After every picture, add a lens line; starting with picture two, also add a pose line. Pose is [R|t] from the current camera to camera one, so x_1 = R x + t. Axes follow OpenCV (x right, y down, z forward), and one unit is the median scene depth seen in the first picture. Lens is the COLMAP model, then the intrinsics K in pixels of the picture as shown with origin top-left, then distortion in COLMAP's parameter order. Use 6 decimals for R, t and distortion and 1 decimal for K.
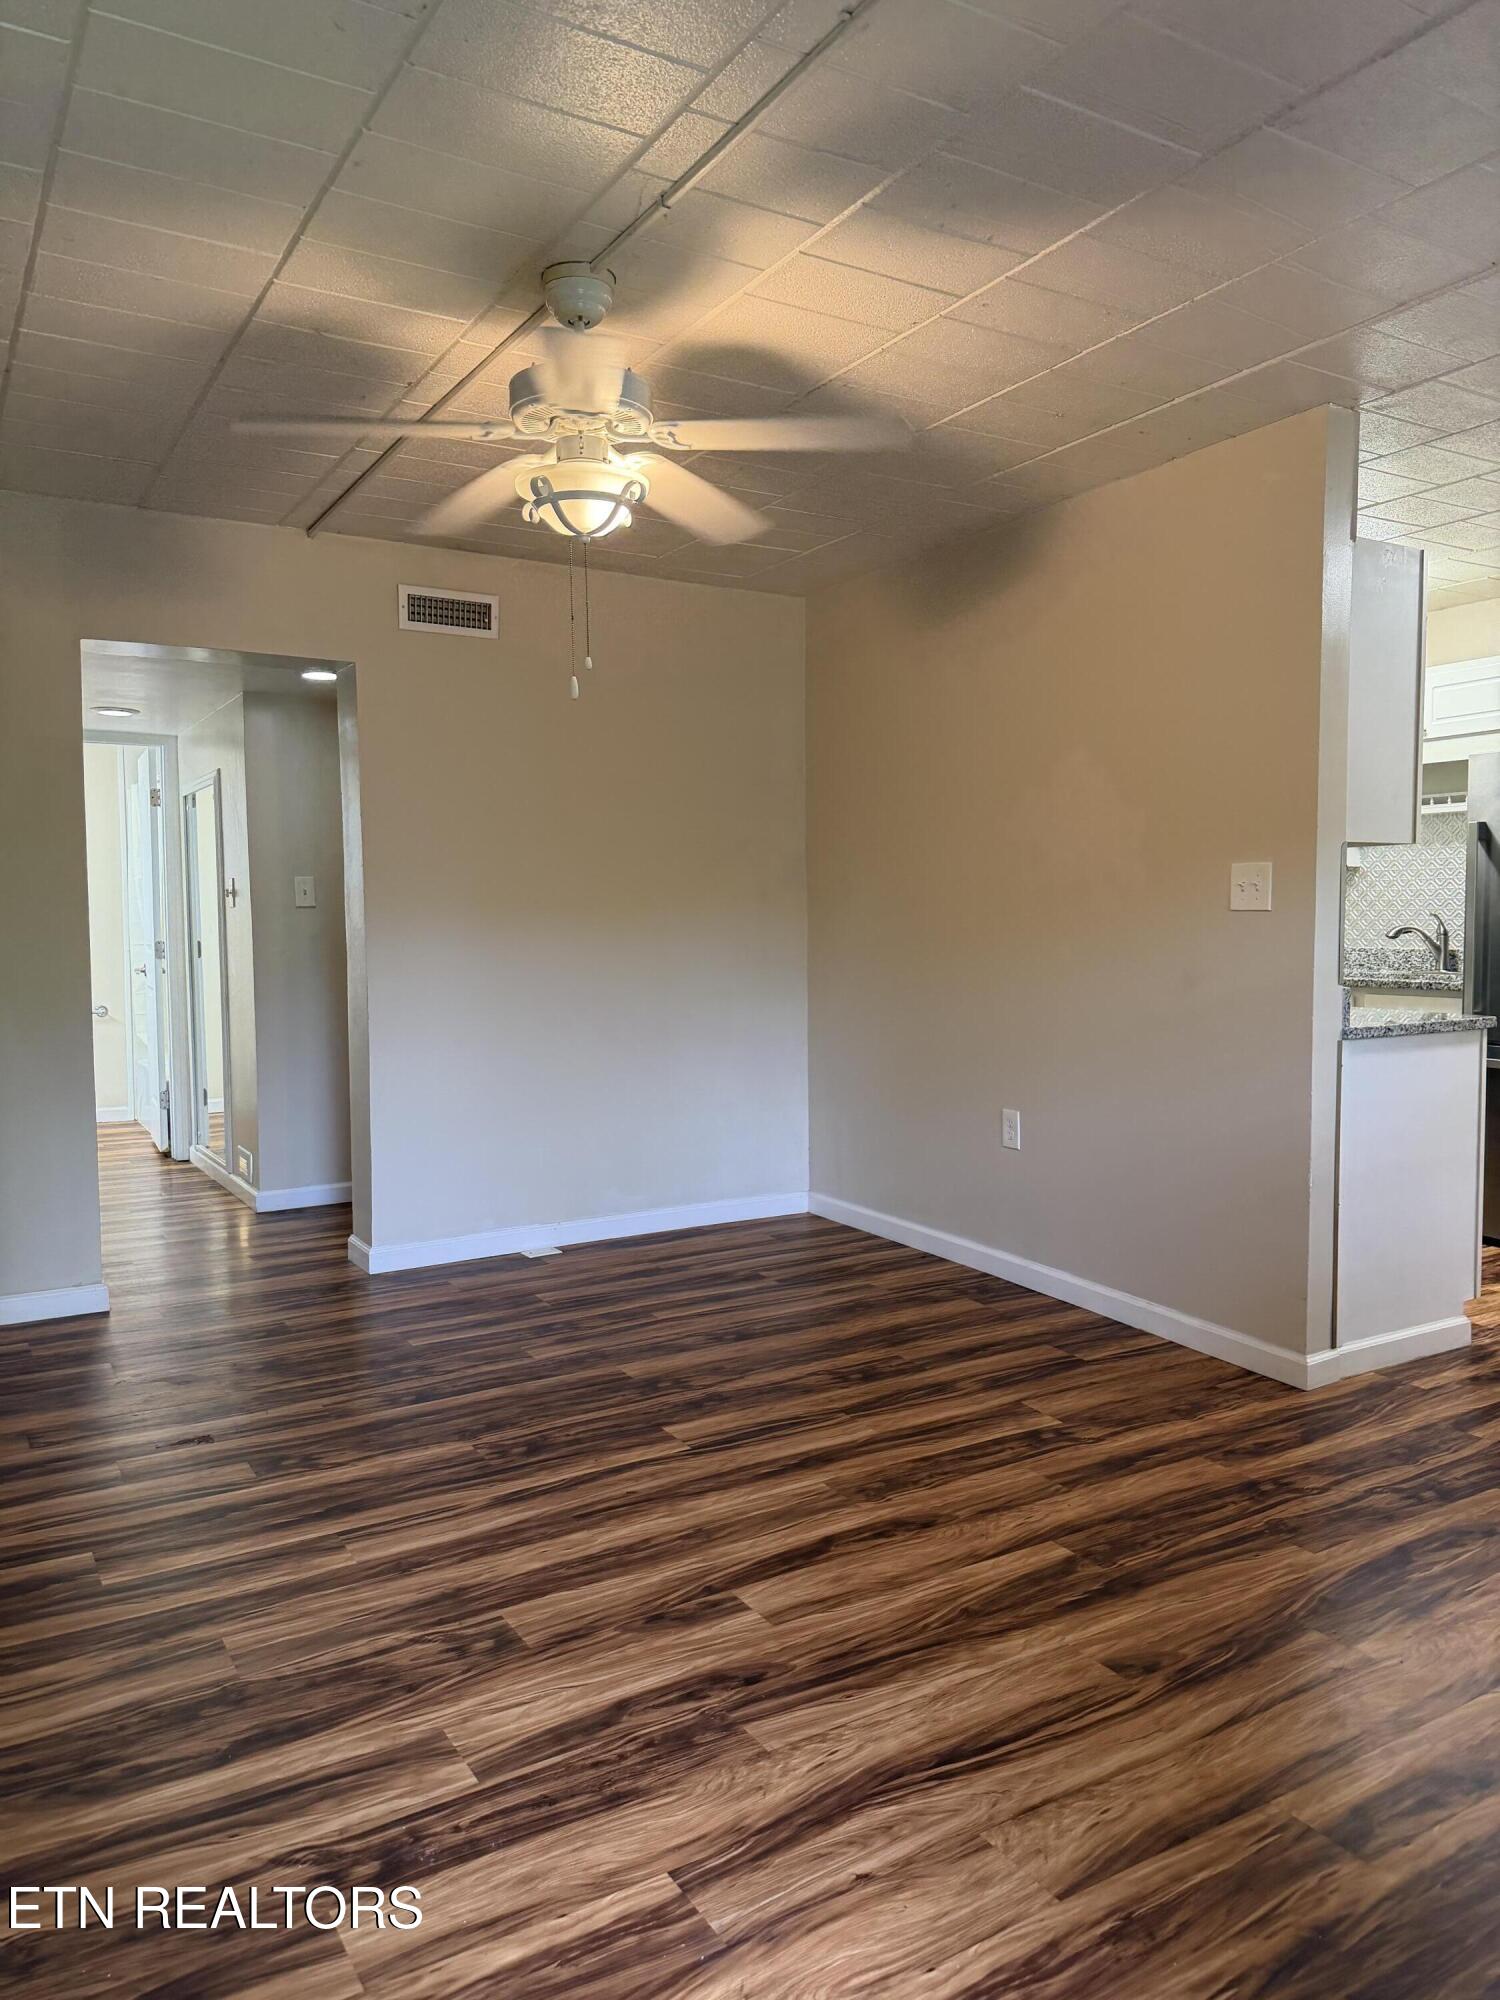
lens RADIAL K [[1443.7, 0, 758.9], [0, 1443.7, 999.4], [0, 0, 1]] dist [0.045412, -0.018690]
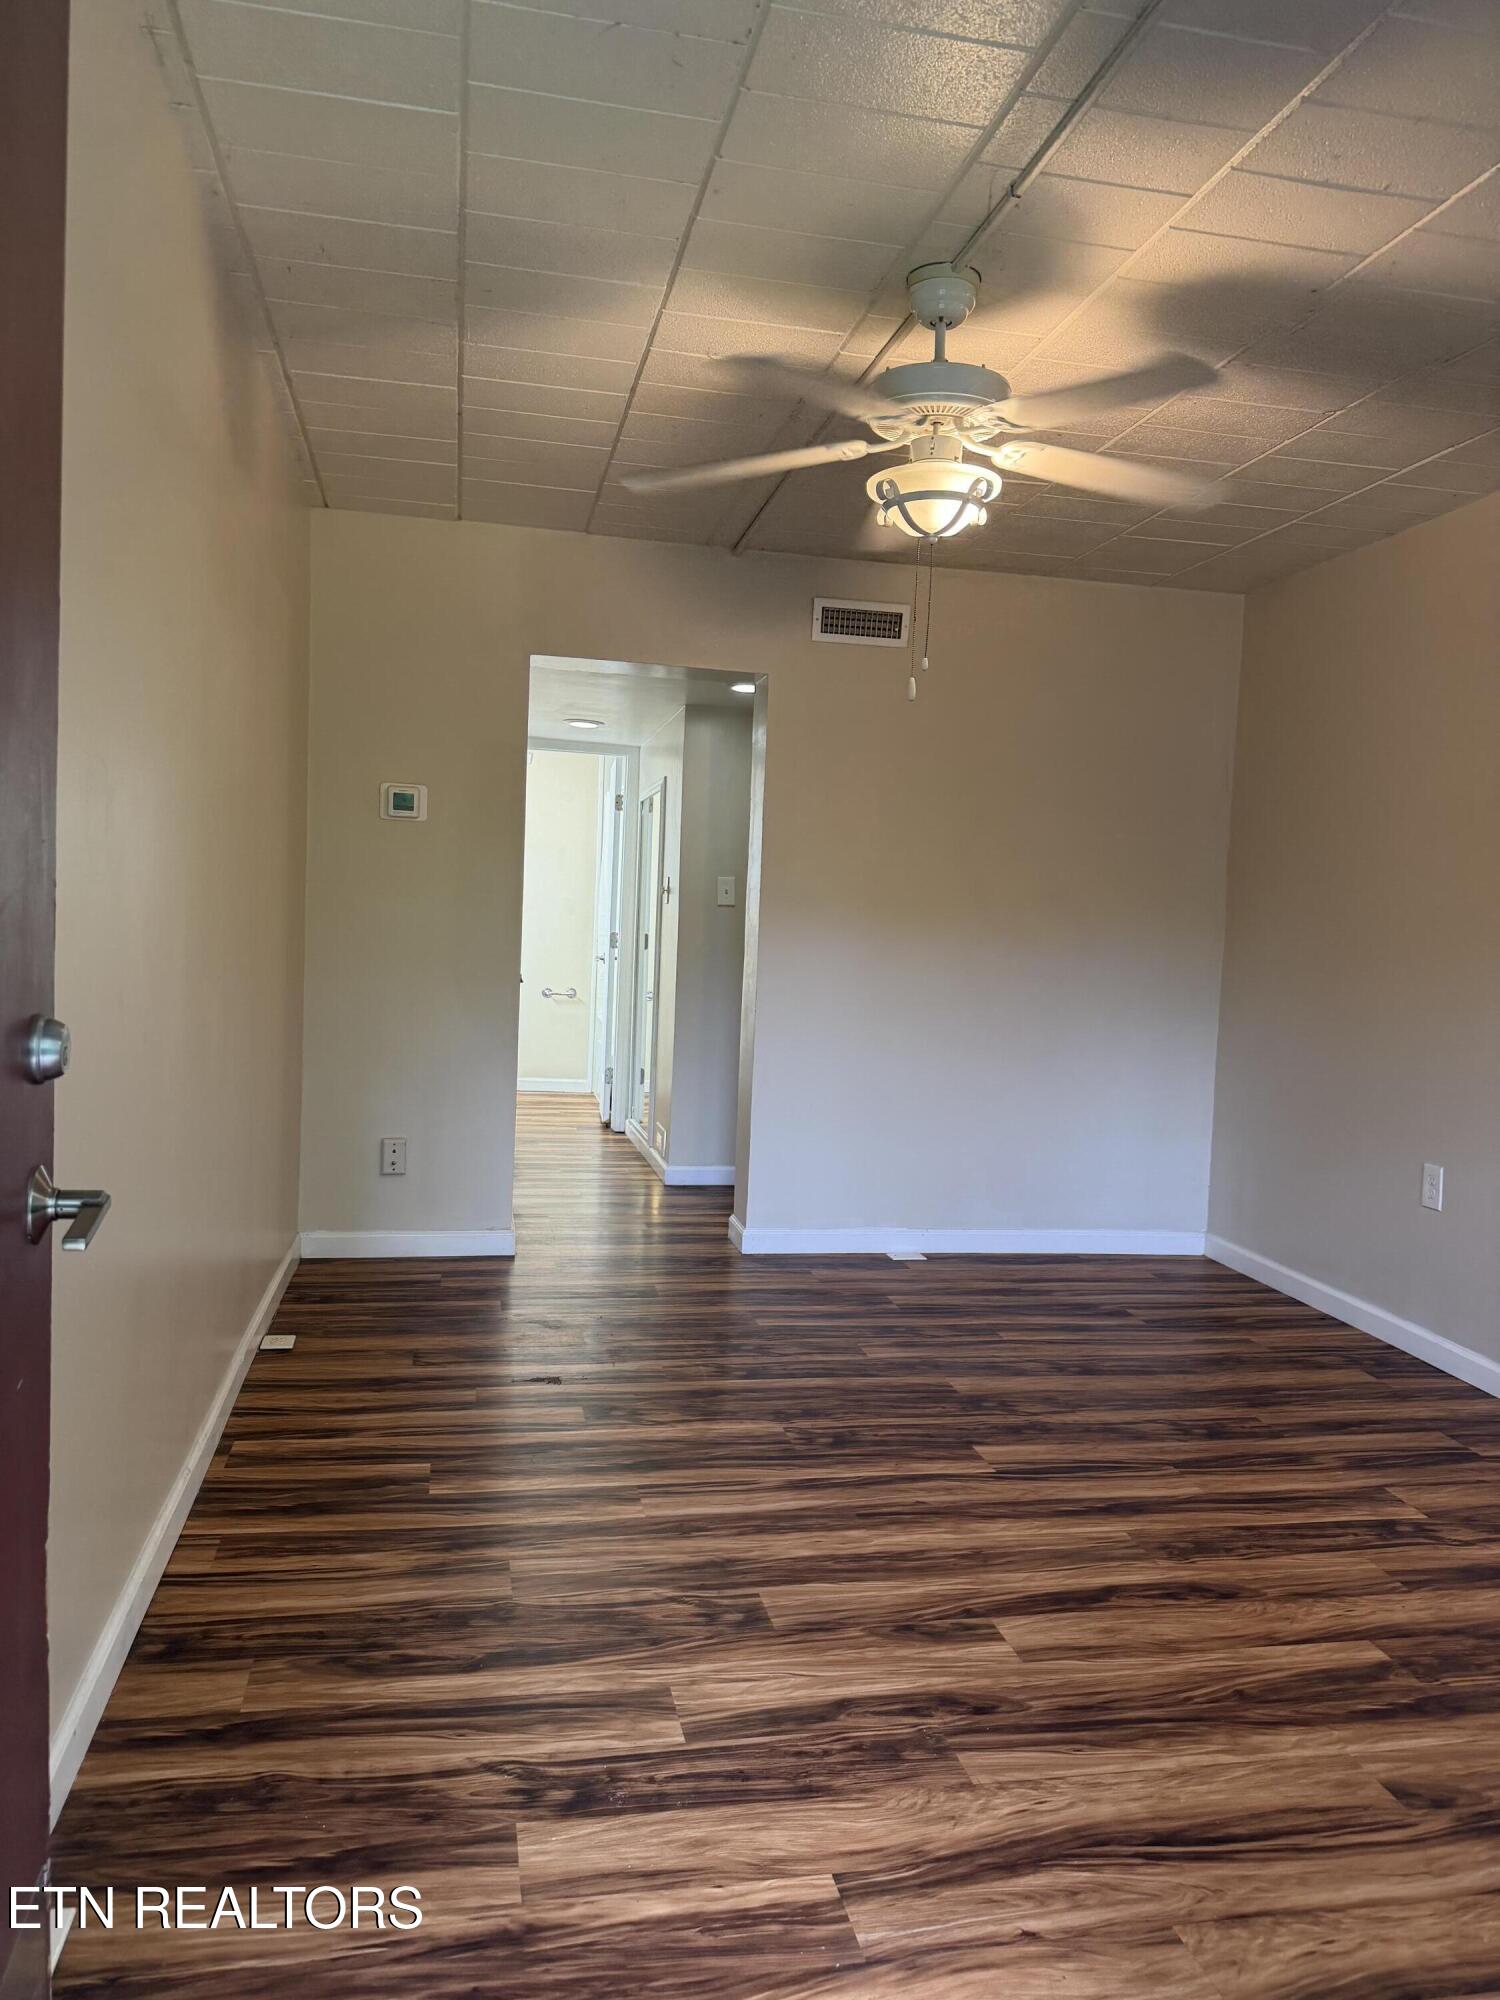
lens RADIAL K [[1443.7, 0, 758.9], [0, 1443.7, 999.4], [0, 0, 1]] dist [0.045412, -0.018690]
pose [[0.943961, 0.066060, -0.323378, 0.127563], [-0.070570, 0.997504, -0.002226, 0.010530], [0.322424, 0.024922, 0.946267, 0.026956]]
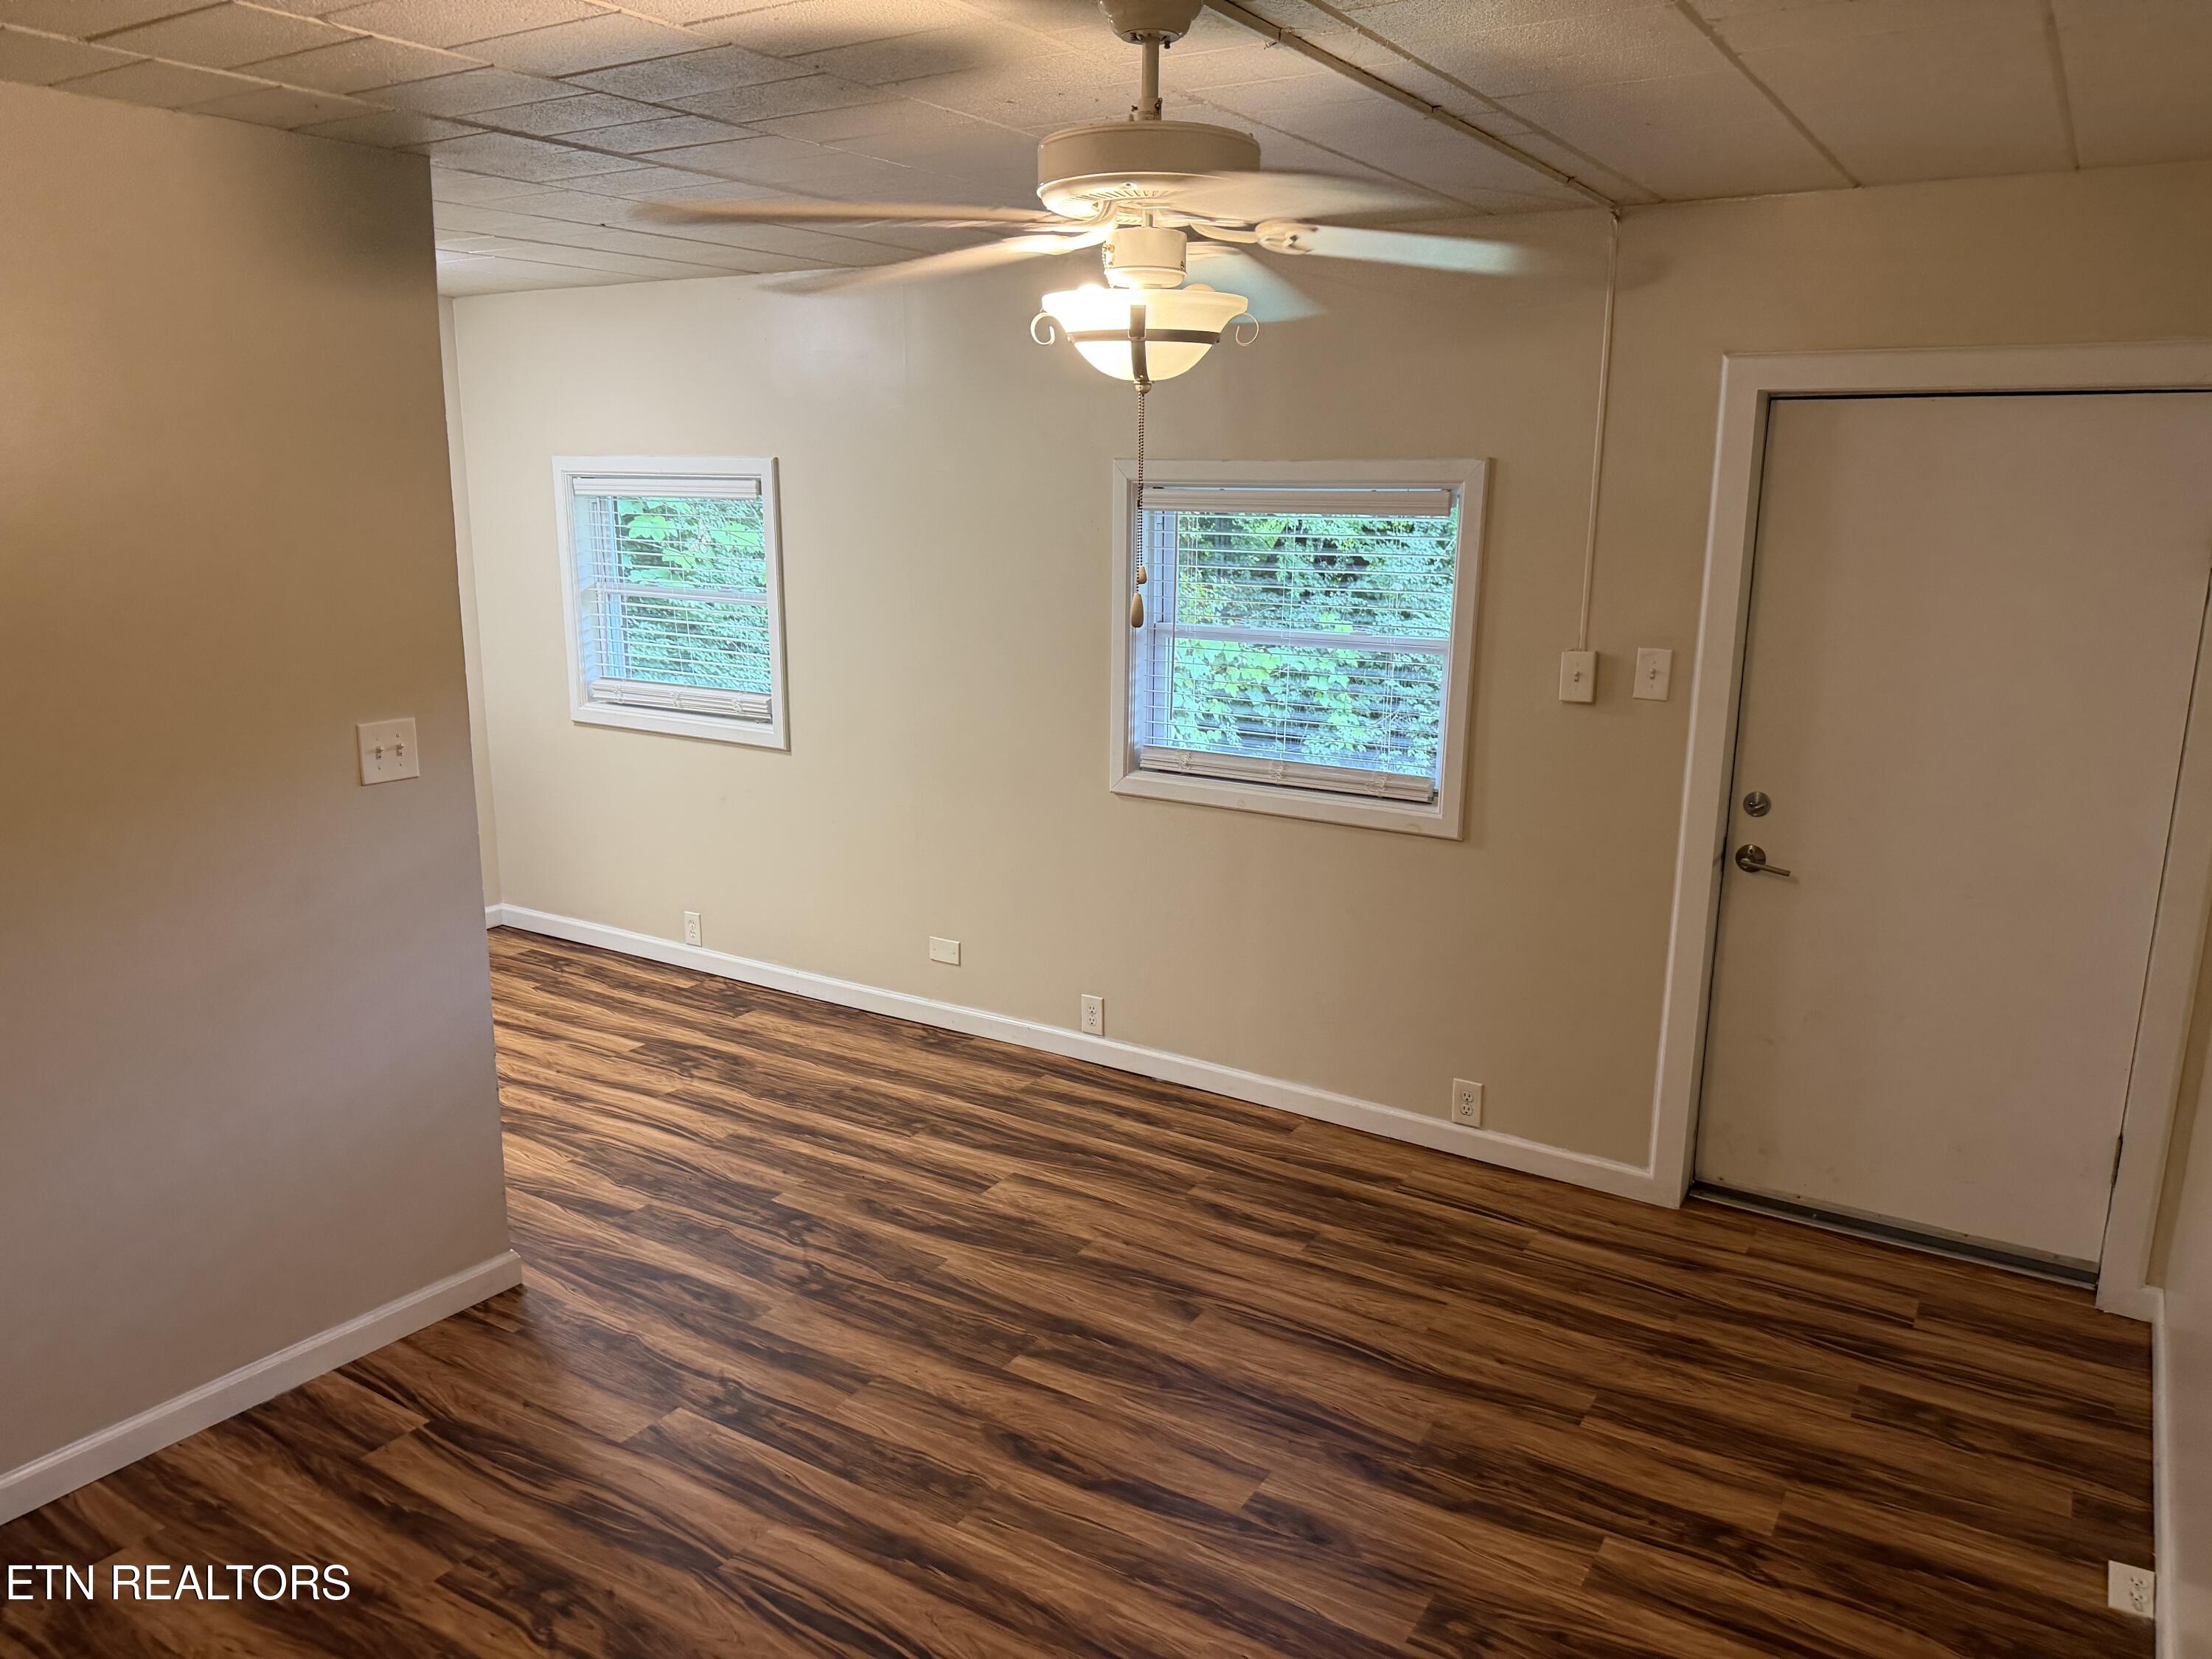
lens RADIAL K [[1577.1, 0, 1047.4], [0, 1577.1, 821.2], [0, 0, 1]] dist [-0.002126, -0.005574]
pose [[-0.426489, -0.194304, 0.883376, -0.890668], [0.059328, 0.968541, 0.241680, -0.357148], [-0.902545, 0.155483, -0.401545, 1.566079]]
